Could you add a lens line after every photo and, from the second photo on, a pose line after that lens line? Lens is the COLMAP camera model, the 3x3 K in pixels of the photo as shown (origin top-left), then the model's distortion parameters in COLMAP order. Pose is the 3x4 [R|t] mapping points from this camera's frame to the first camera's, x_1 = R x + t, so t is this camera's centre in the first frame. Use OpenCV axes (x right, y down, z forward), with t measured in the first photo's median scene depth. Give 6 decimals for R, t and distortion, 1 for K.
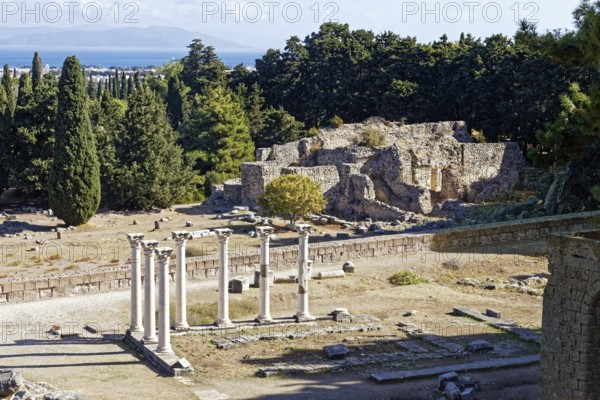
lens RADIAL K [[1484.5, 0, 300.0], [0, 1484.5, 200.0], [0, 0, 1]] dist [0.010722, 0.141486]
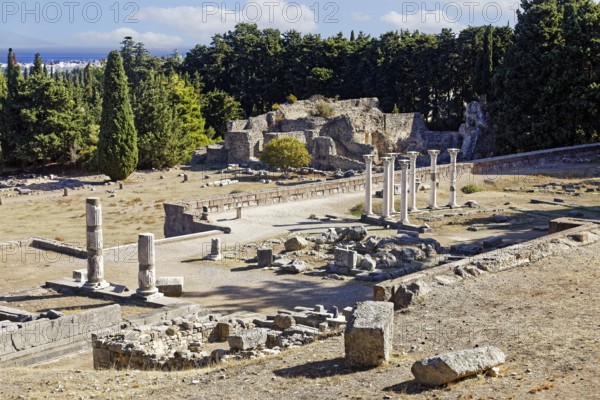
lens RADIAL K [[1484.5, 0, 300.0], [0, 1484.5, 200.0], [0, 0, 1]] dist [0.010722, 0.141486]
pose [[0.973993, -0.031959, 0.224312, -0.265872], [0.031443, 0.999488, 0.005872, 0.029082], [-0.224384, 0.001334, 0.974500, -0.279792]]
